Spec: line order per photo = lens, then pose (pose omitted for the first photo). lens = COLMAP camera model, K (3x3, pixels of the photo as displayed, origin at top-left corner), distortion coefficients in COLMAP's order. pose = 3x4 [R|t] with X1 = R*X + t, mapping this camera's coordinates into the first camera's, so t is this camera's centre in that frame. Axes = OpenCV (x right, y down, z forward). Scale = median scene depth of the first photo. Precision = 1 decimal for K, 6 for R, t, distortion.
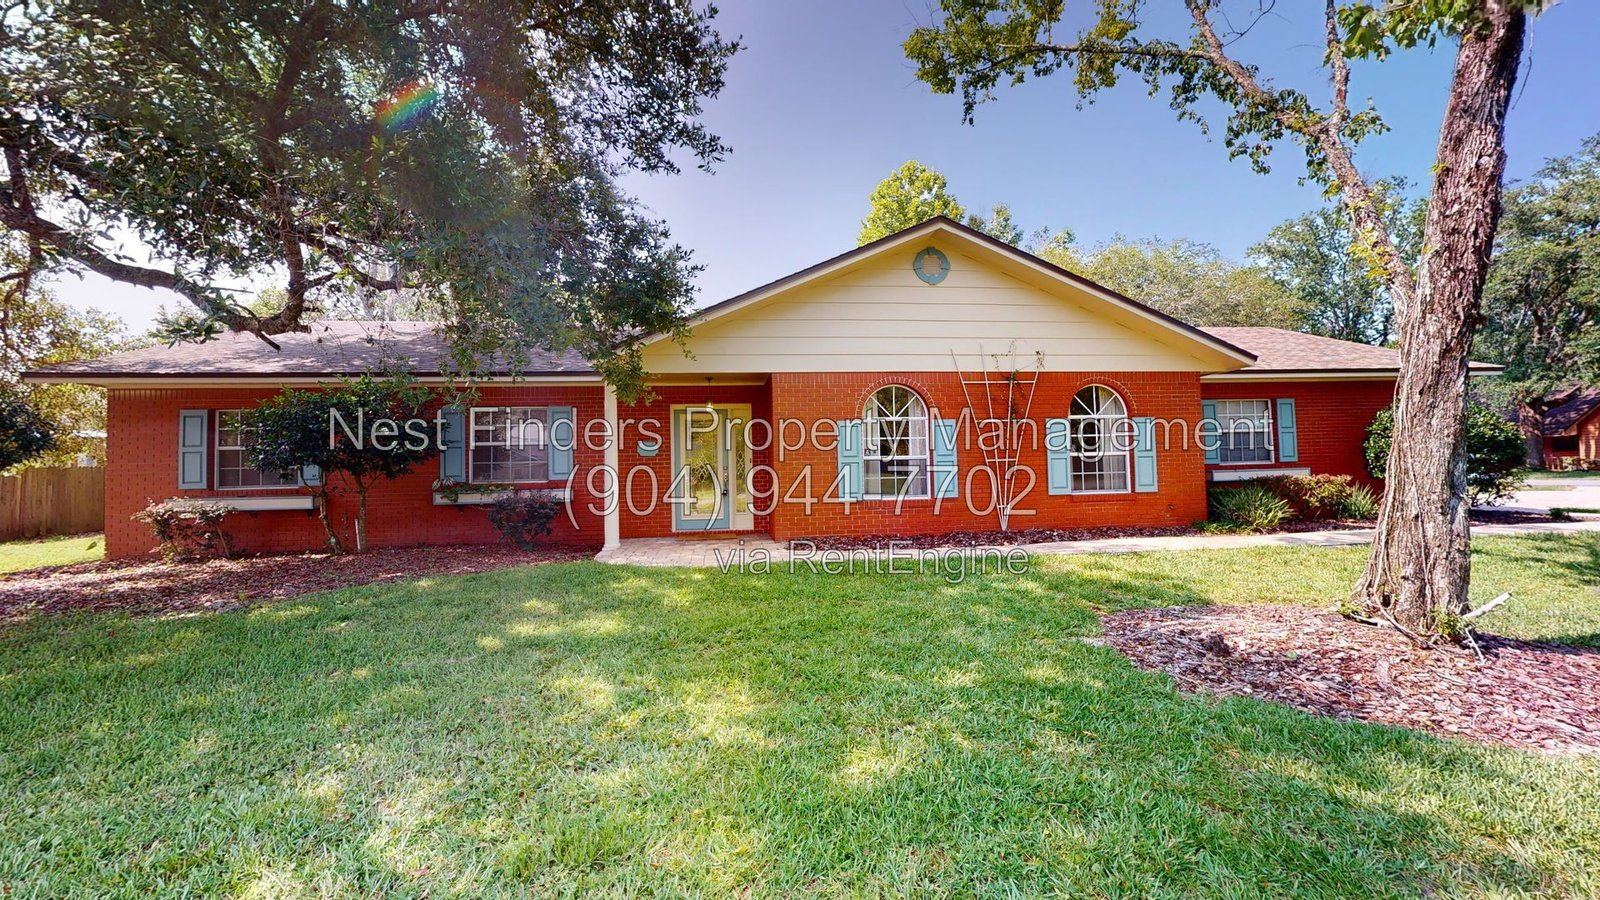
lens RADIAL K [[616.9, 0, 800.0], [0, 616.9, 450.0], [0, 0, 1]] dist [0.002806, 0.000239]
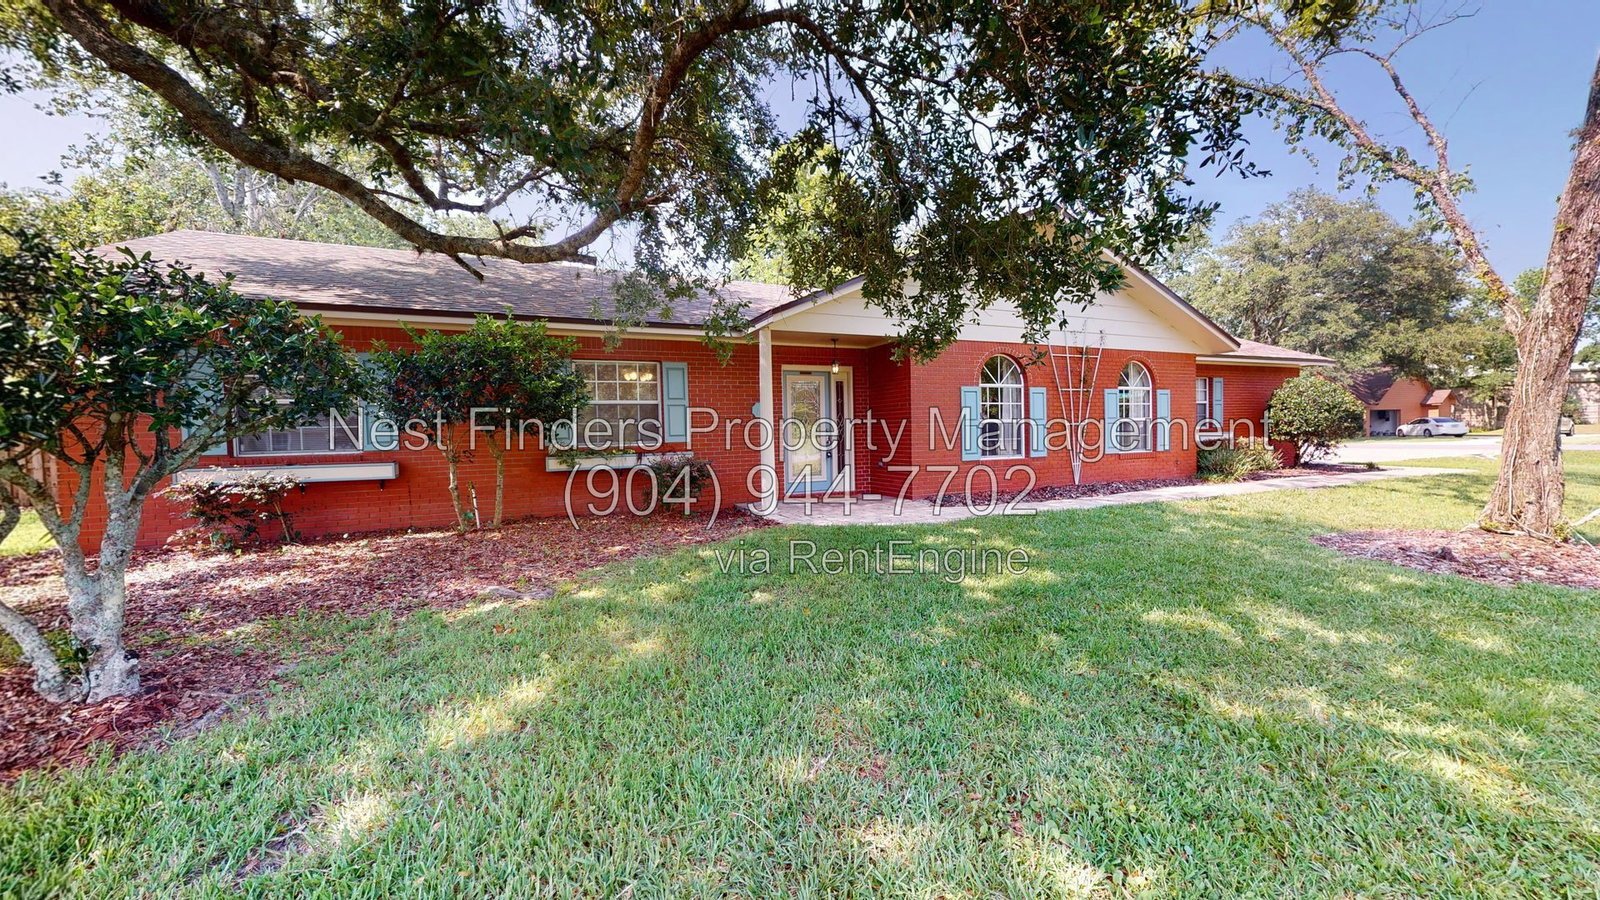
lens RADIAL K [[616.9, 0, 800.0], [0, 616.9, 450.0], [0, 0, 1]] dist [0.002806, 0.000239]
pose [[0.947572, -0.006910, 0.319469, -0.589355], [-0.011342, 0.998409, 0.055238, 0.008018], [-0.319342, -0.055966, 0.945985, 0.075622]]
